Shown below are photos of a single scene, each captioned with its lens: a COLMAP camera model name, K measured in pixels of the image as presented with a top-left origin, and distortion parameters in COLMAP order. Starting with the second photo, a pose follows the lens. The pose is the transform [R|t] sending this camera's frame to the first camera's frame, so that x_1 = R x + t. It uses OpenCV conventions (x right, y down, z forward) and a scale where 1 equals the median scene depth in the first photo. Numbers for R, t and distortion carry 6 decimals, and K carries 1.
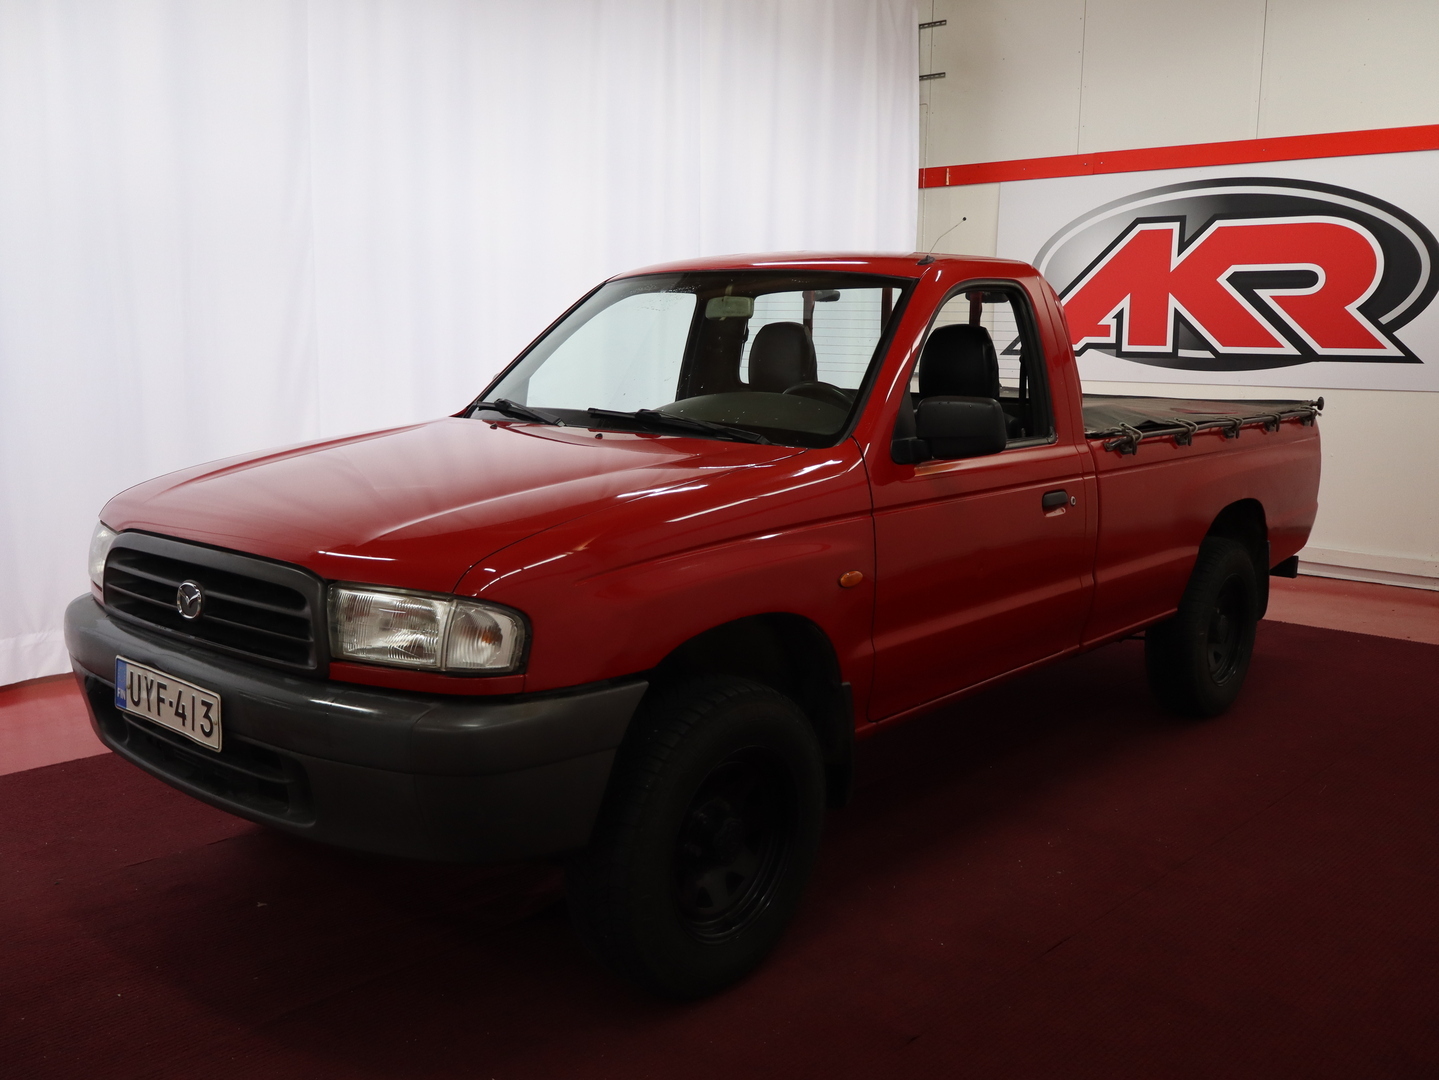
lens RADIAL K [[1364.5, 0, 719.8], [0, 1364.5, 530.9], [0, 0, 1]] dist [-0.000780, -0.004660]
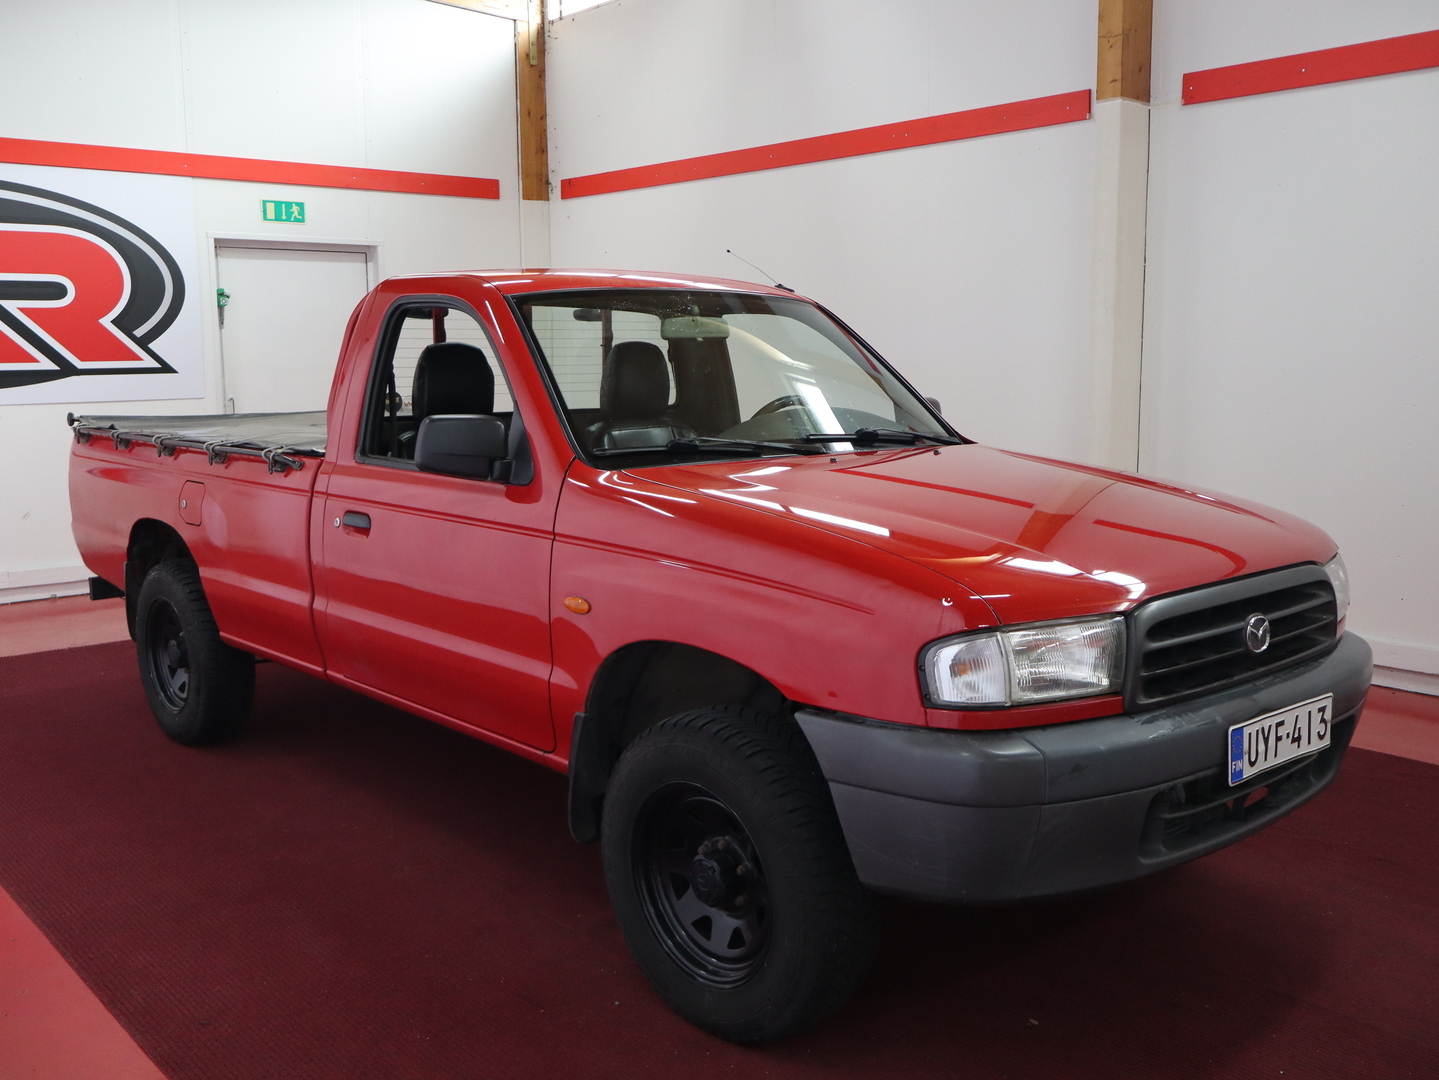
lens RADIAL K [[1367.0, 0, 716.5], [0, 1367.0, 531.9], [0, 0, 1]] dist [-0.006394, 0.000391]
pose [[0.129859, -0.147545, 0.980493, -0.491354], [0.151001, 0.980275, 0.127513, -0.072169], [-0.979967, 0.131497, 0.149577, 0.433307]]
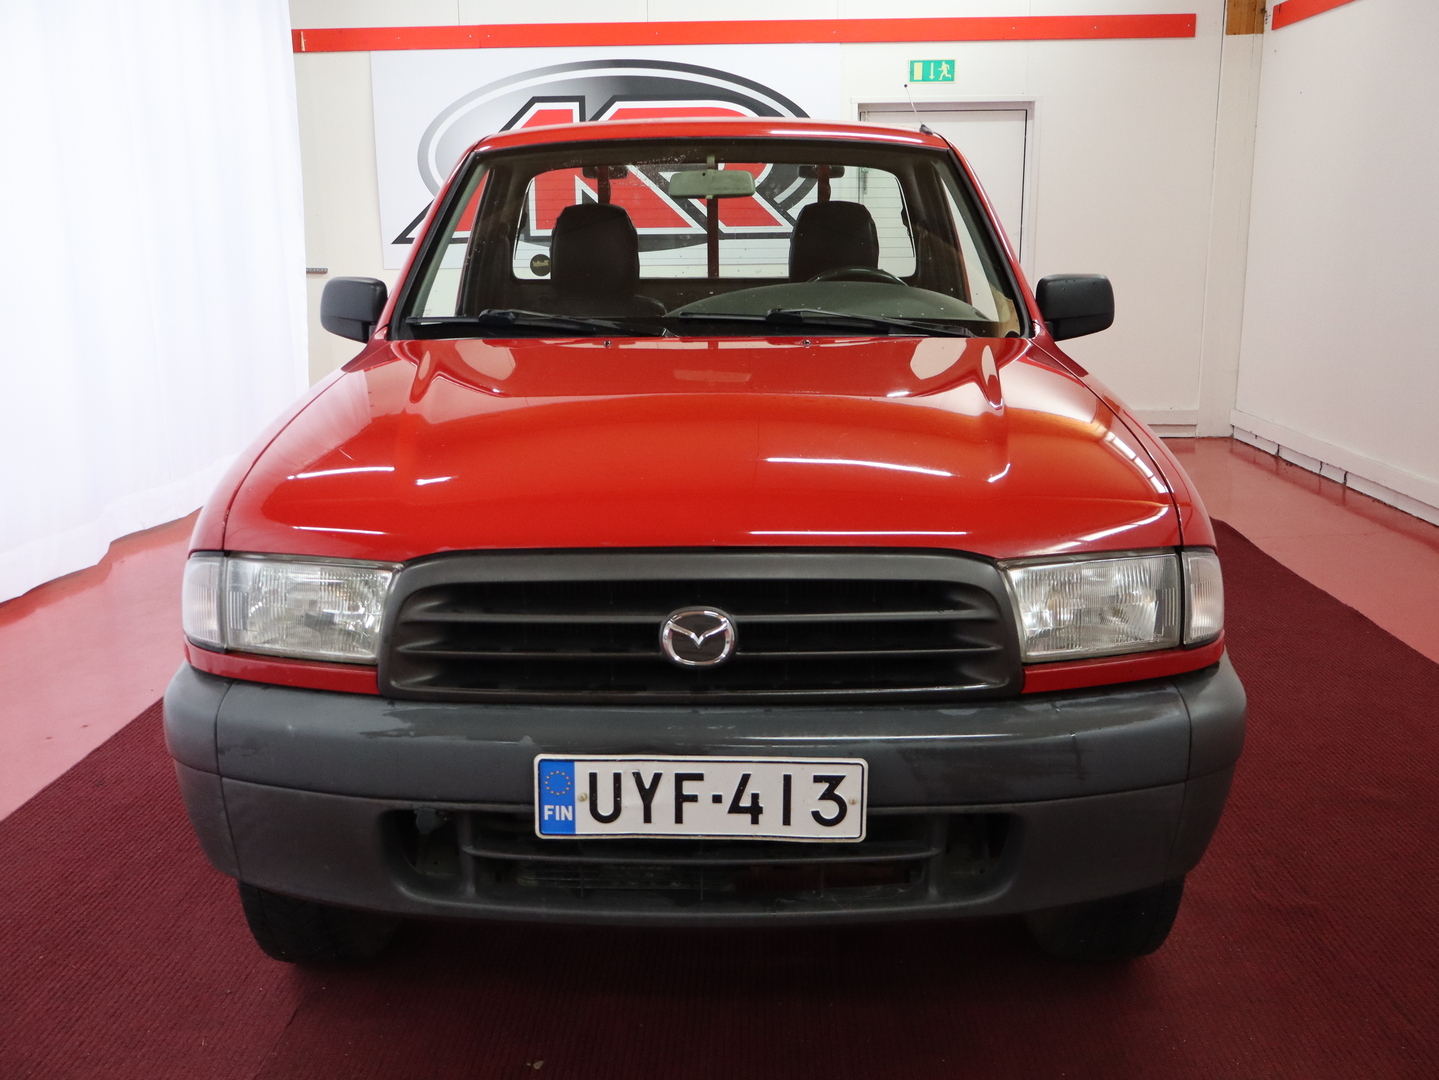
lens RADIAL K [[1364.5, 0, 719.8], [0, 1364.5, 530.9], [0, 0, 1]] dist [-0.000780, -0.004660]
pose [[0.765444, -0.162151, 0.622738, -0.274033], [0.113442, 0.986578, 0.117451, -0.025895], [-0.633425, -0.019258, 0.773565, 0.175586]]
